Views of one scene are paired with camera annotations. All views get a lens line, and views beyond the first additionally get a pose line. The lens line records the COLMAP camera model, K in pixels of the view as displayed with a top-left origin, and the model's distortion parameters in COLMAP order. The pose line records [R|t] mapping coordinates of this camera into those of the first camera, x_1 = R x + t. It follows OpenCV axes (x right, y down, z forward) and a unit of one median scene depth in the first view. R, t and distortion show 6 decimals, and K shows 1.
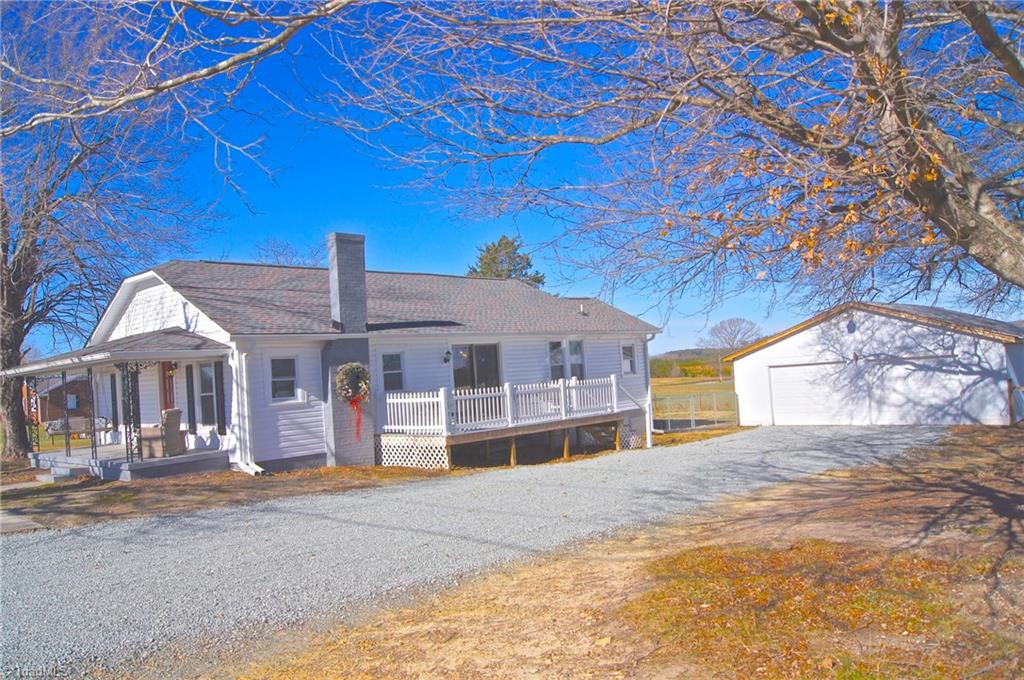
lens RADIAL K [[794.8, 0, 502.5], [0, 794.8, 328.7], [0, 0, 1]] dist [-0.081899, 0.009632]
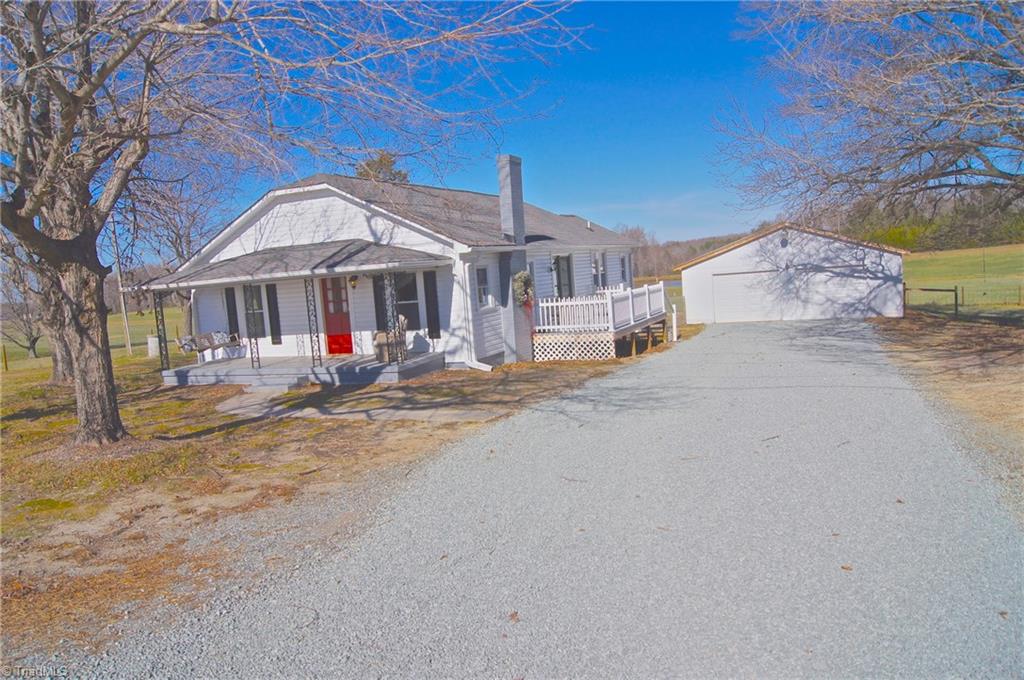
lens RADIAL K [[794.8, 0, 508.3], [0, 794.8, 340.5], [0, 0, 1]] dist [-0.081899, 0.009632]
pose [[0.939443, -0.039385, 0.340434, -0.439855], [-0.002324, 0.992619, 0.121250, 0.002290], [-0.342697, -0.114698, 0.932418, -0.046570]]
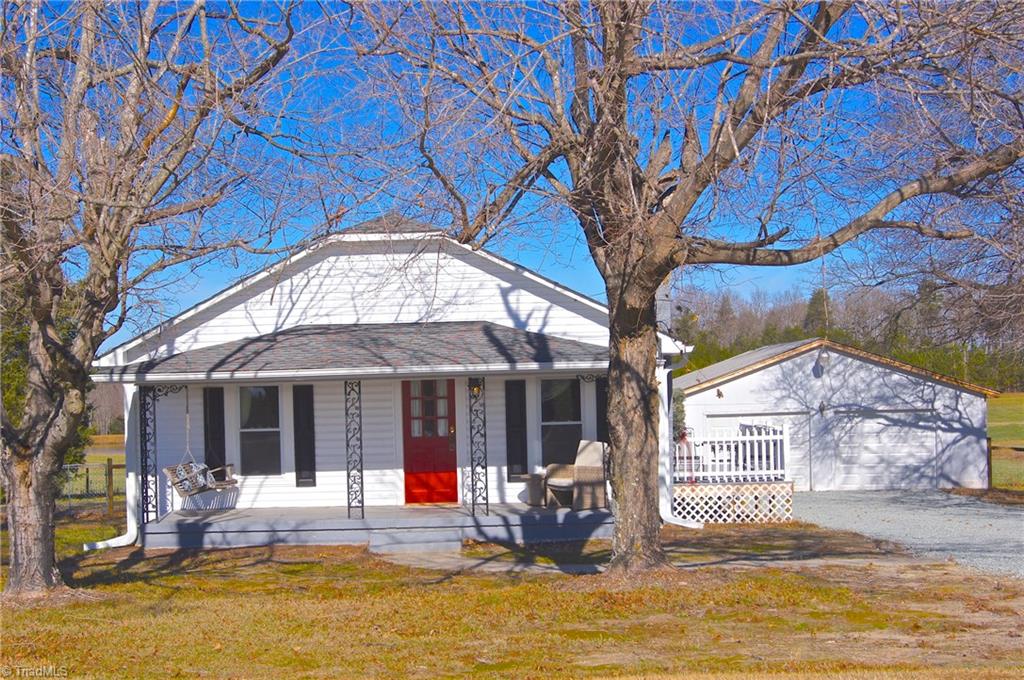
lens RADIAL K [[1572.6, 0, 518.5], [0, 1572.6, 338.3], [0, 0, 1]] dist [-0.015912, 0.000000]
pose [[0.740662, 0.065969, 0.668632, -0.958145], [-0.059872, 0.997689, -0.032113, 0.039120], [-0.669205, -0.016247, 0.742900, -0.008957]]
